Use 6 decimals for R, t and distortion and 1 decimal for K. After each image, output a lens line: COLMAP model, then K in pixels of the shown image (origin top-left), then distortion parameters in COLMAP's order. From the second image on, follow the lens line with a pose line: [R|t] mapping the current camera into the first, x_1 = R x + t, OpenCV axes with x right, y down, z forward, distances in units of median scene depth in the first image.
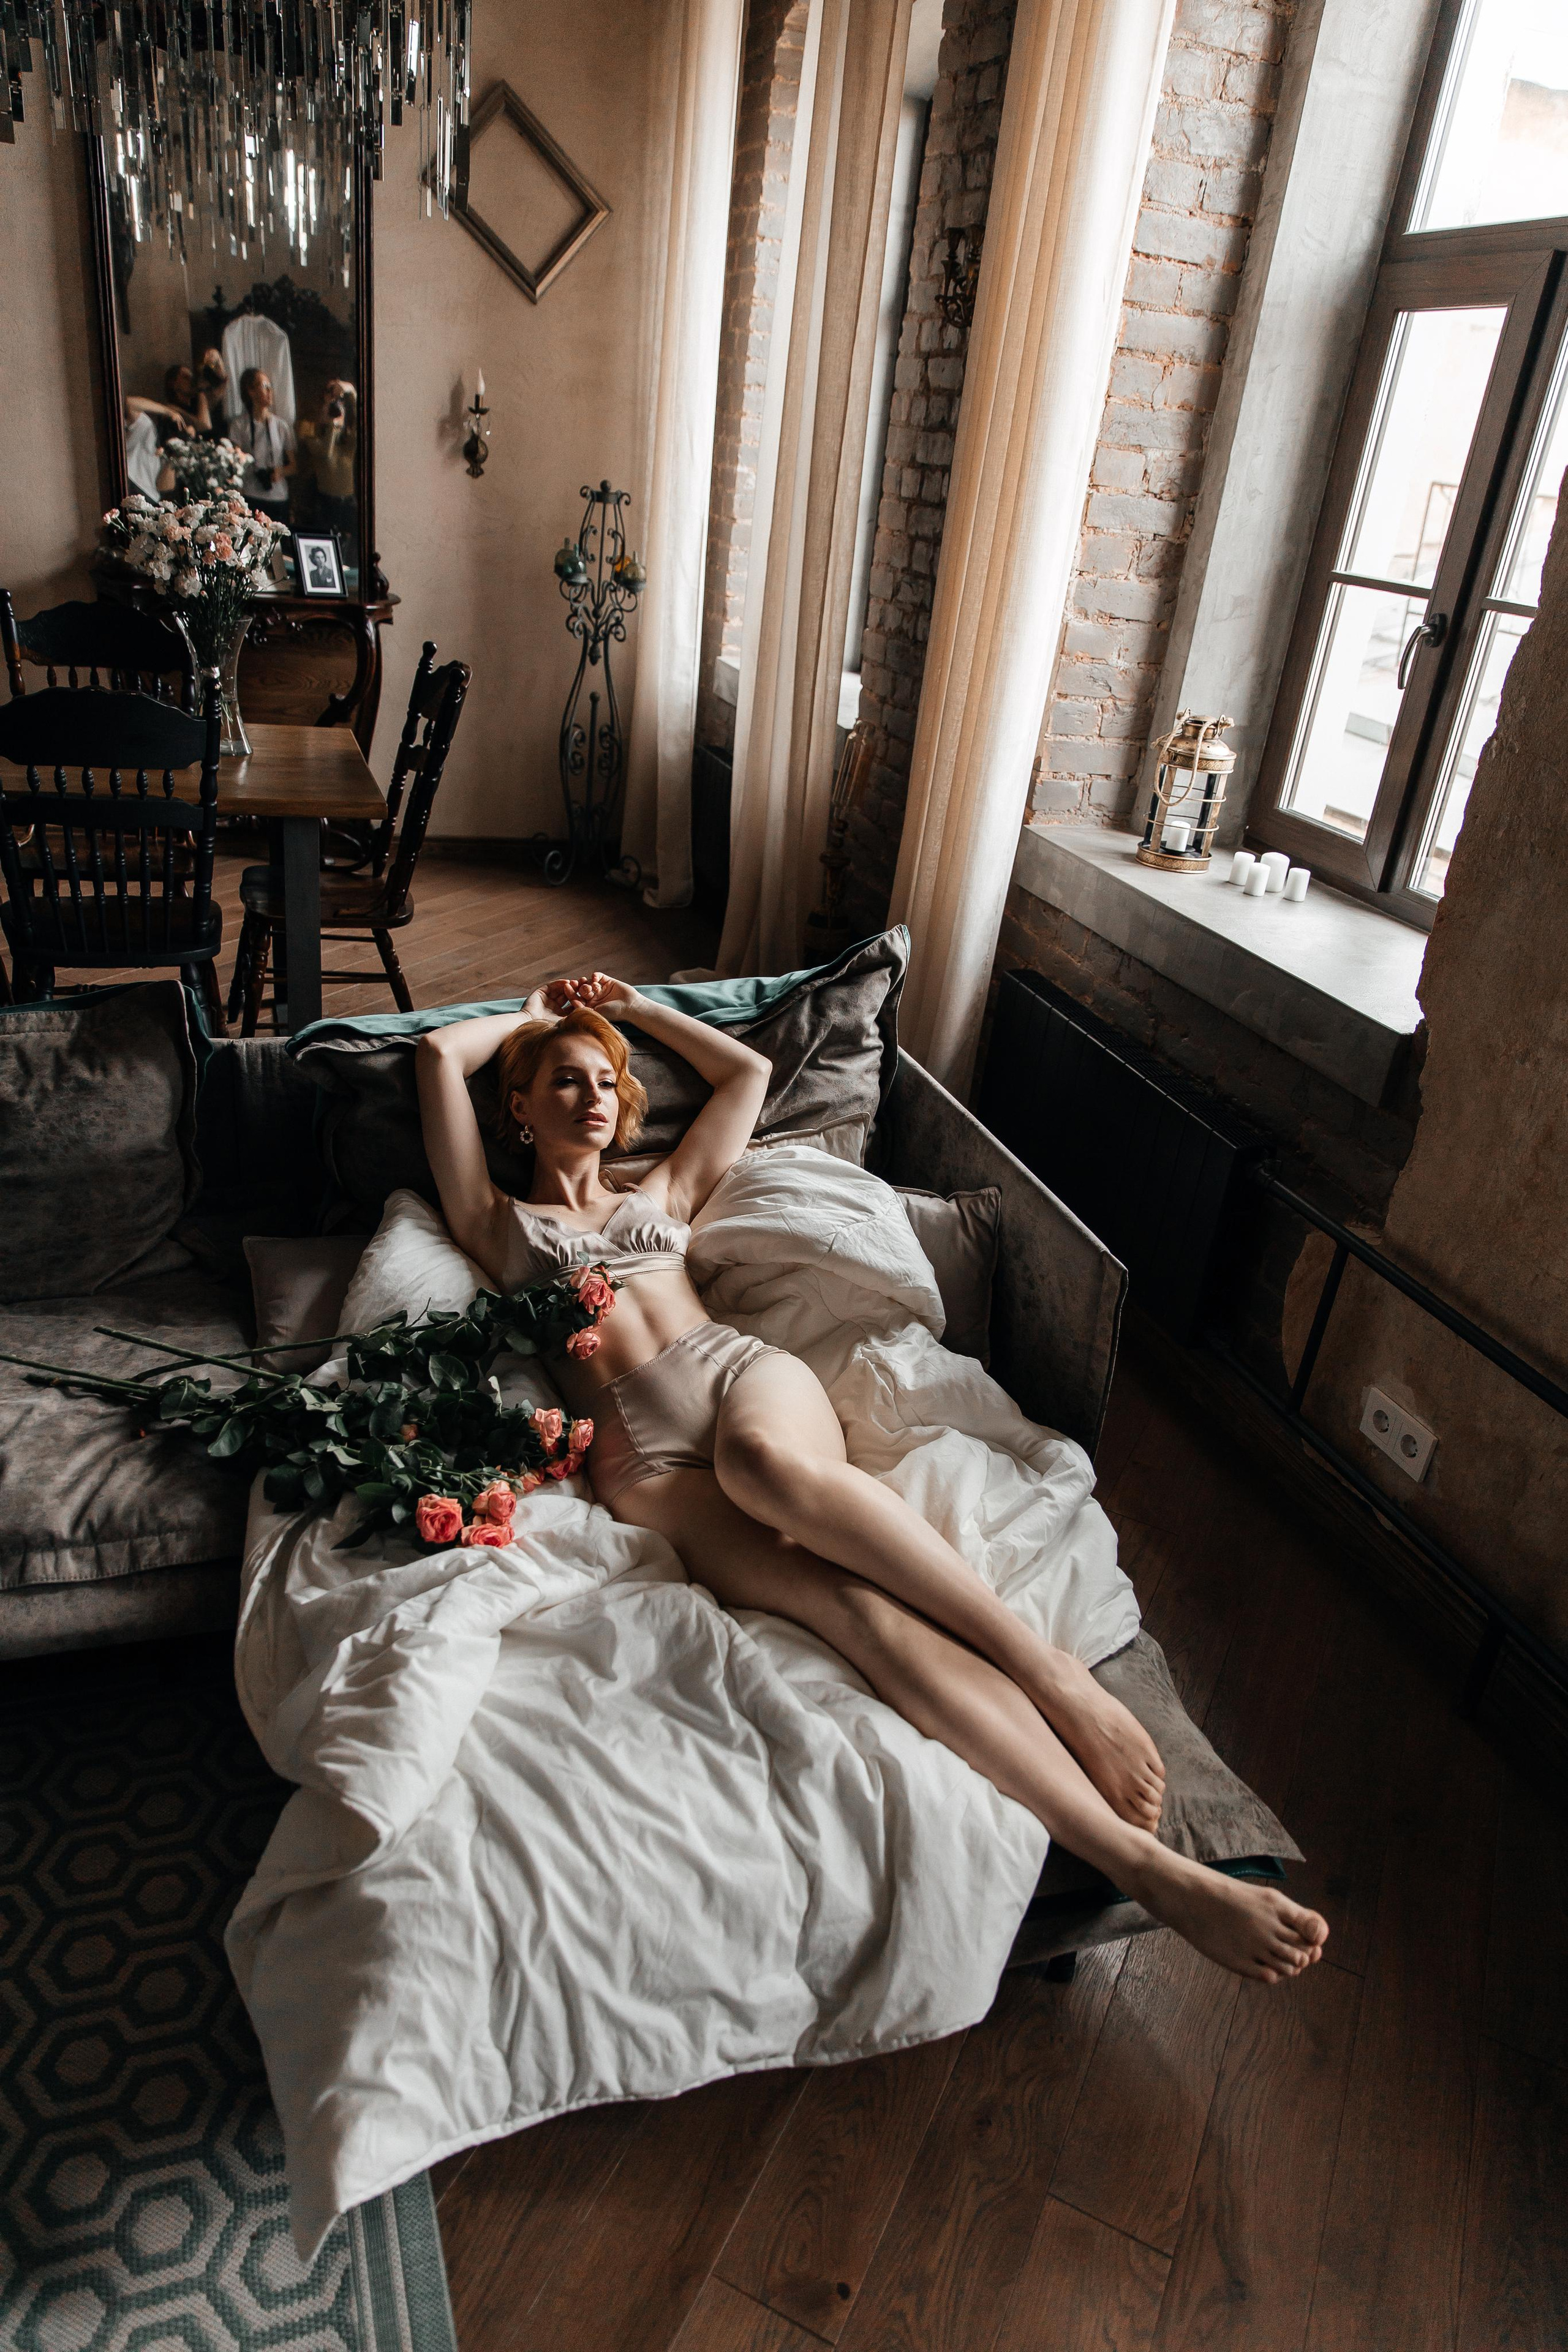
lens RADIAL K [[1578.6, 0, 811.2], [0, 1578.6, 1166.7], [0, 0, 1]] dist [0.009768, 0.001048]
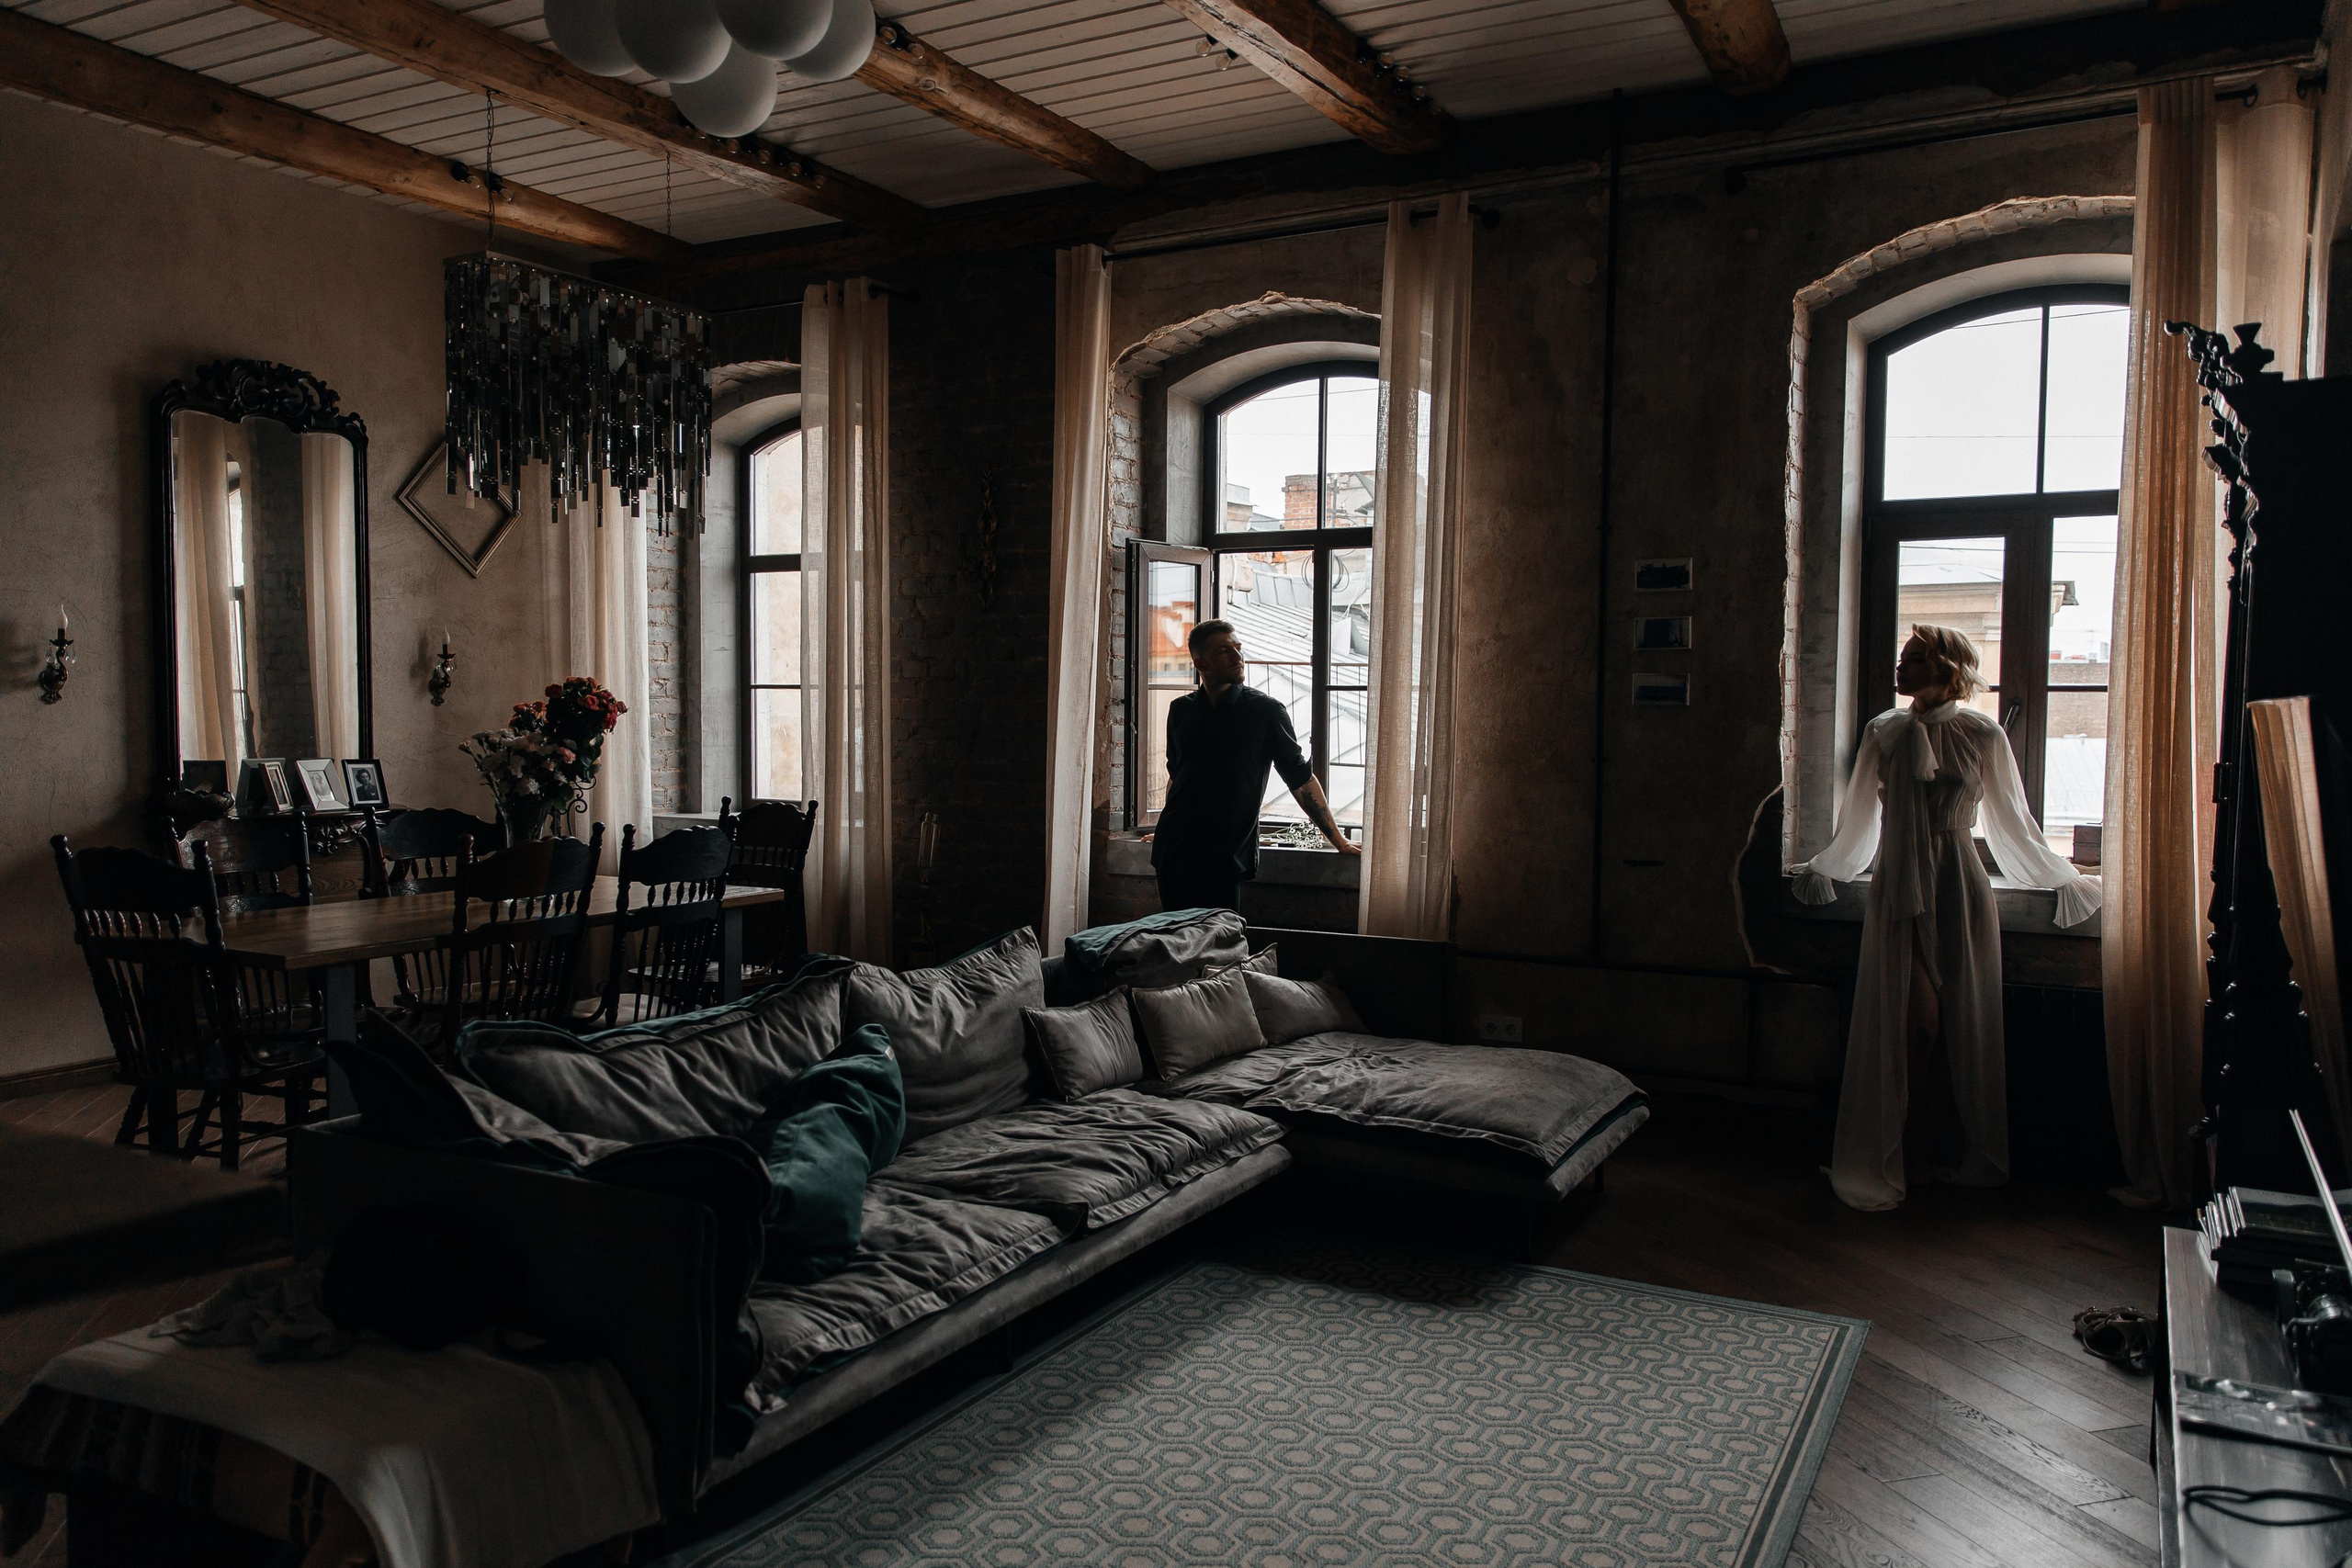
lens RADIAL K [[1669.7, 0, 1176.0], [0, 1669.7, 784.0], [0, 0, 1]] dist [0.009826, -0.001062]
pose [[0.748006, -0.133794, 0.650066, -1.023883], [0.342739, 0.916629, -0.205721, 0.131283], [-0.568345, 0.376684, 0.731501, -0.398130]]
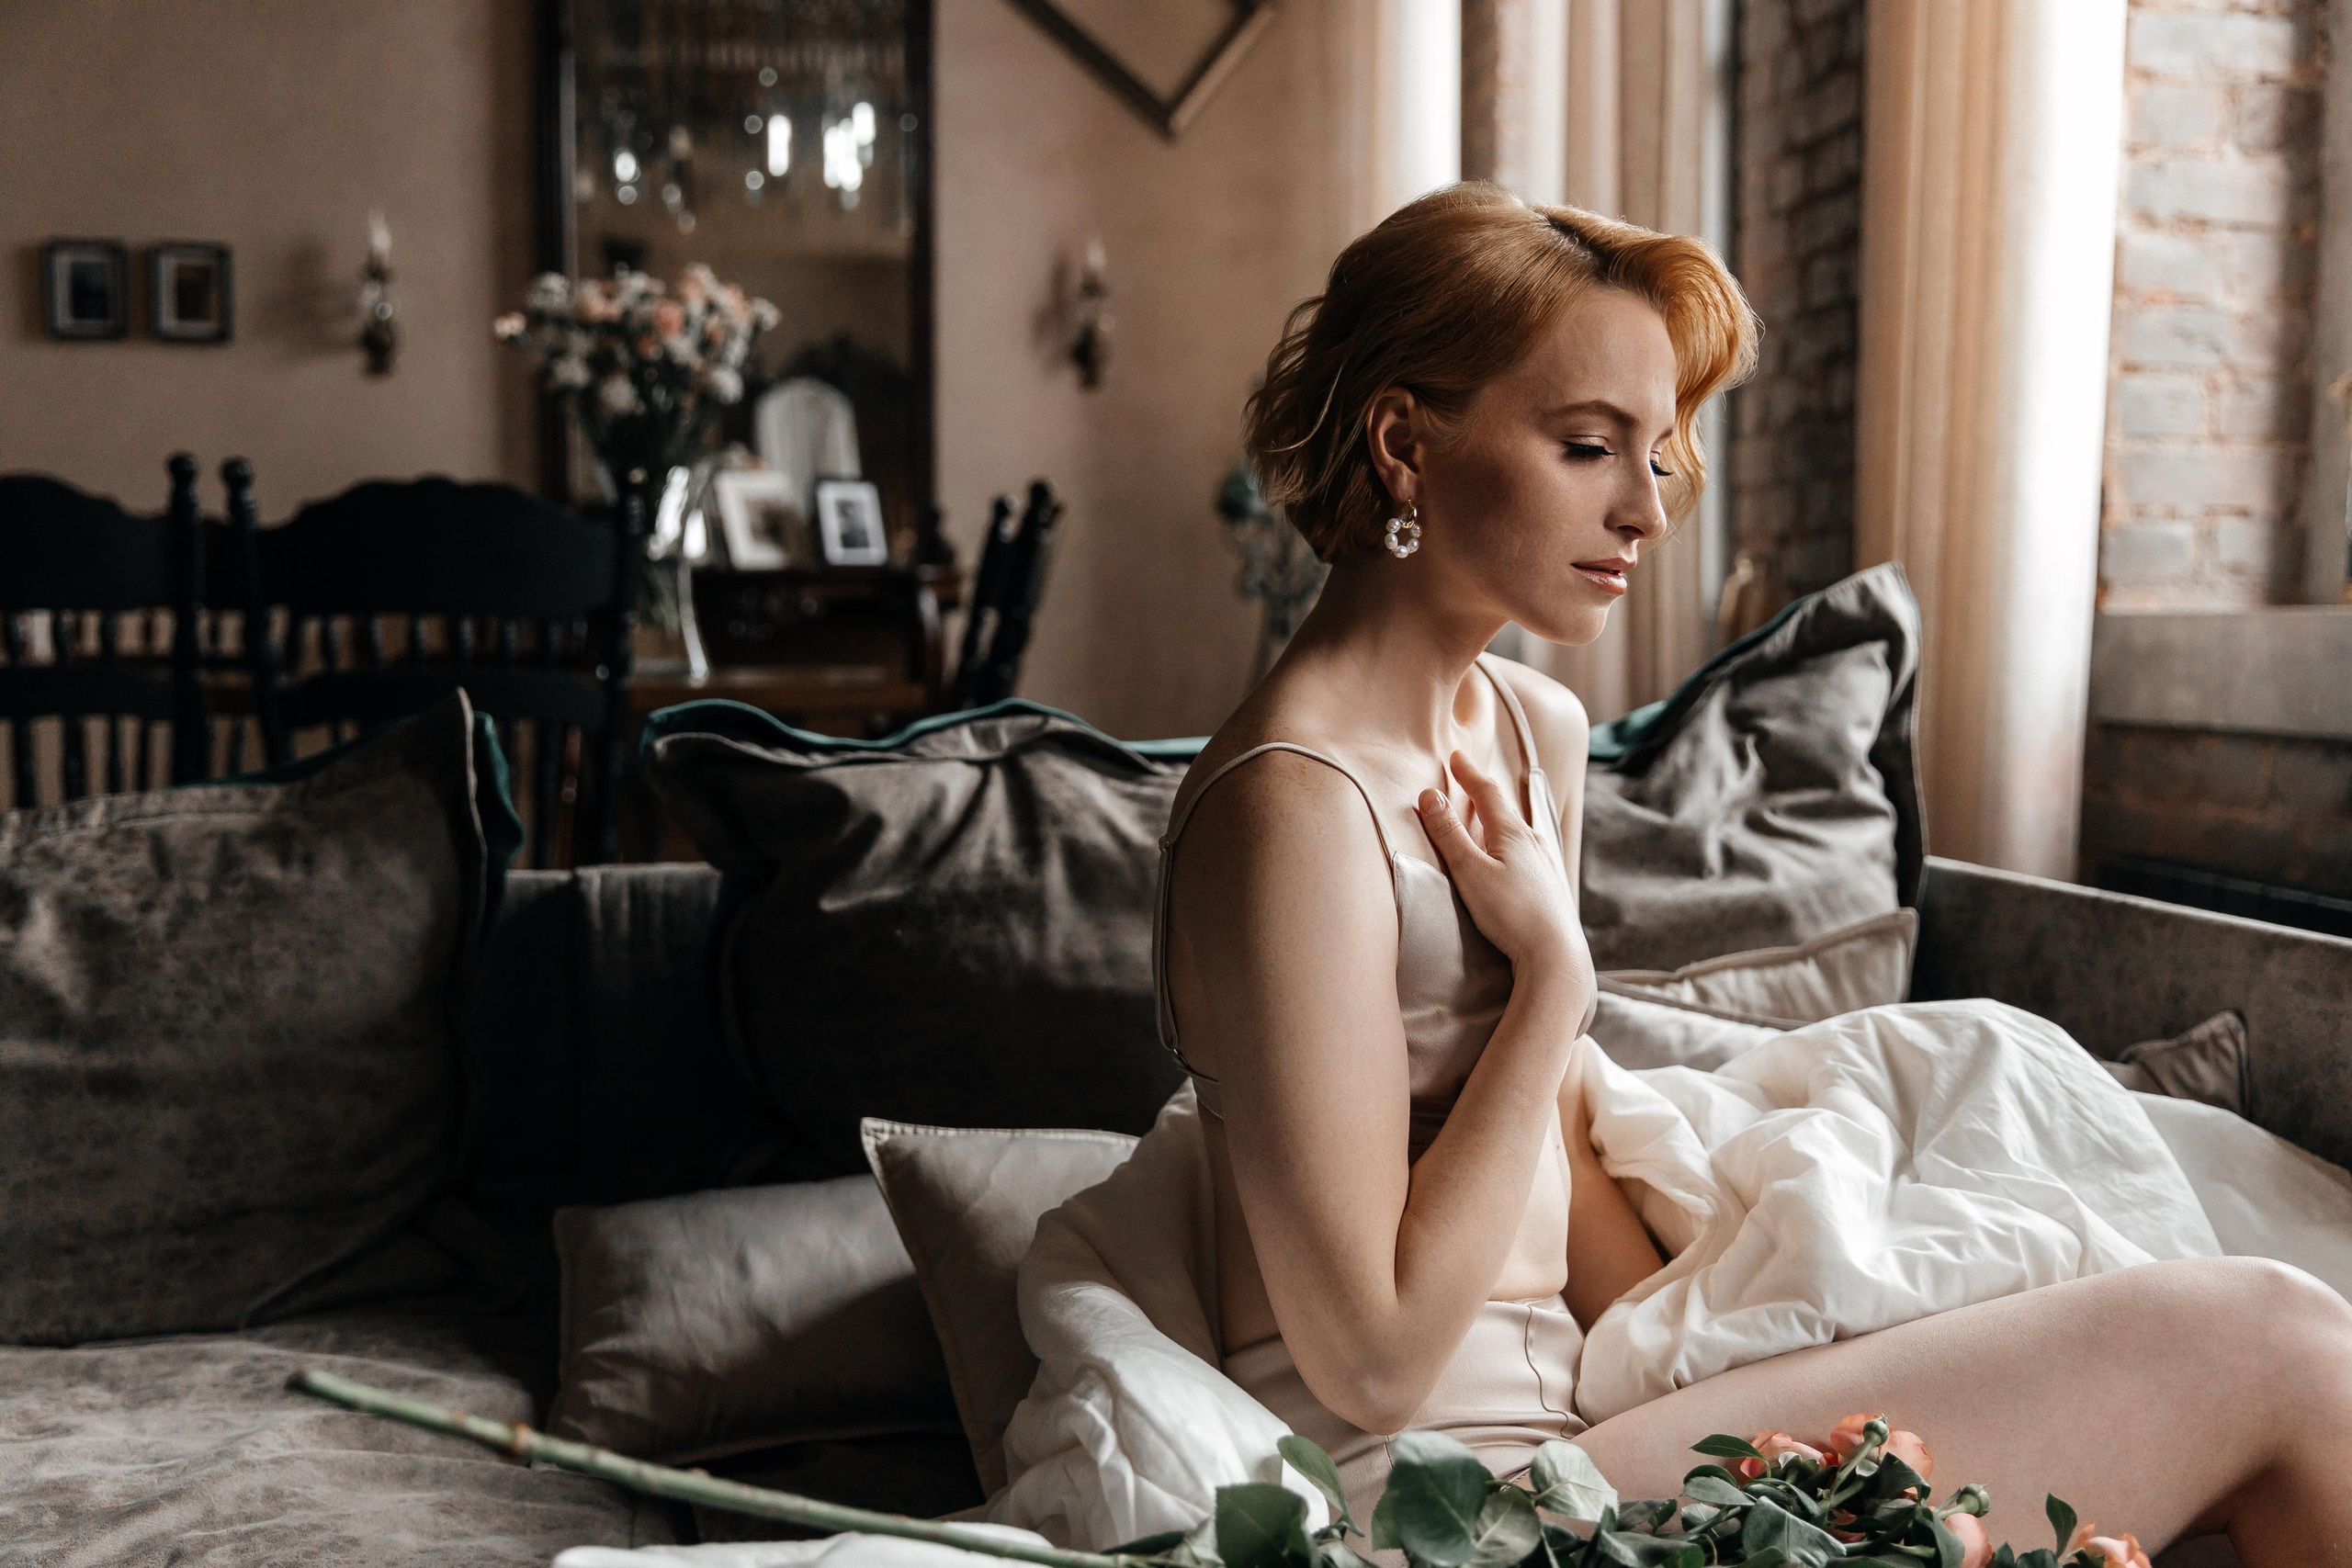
lens RADIAL K [[2515.6, 0, 1176.0], [0, 2515.6, 784.0], [0, 0, 1]] dist [0.013493, -0.018492]
pose [[0.979704, -0.097539, -0.175116, -0.023435], [0.027328, 0.930459, -0.365374, 0.141534], [0.198576, 0.353173, 0.914241, 0.209173]]
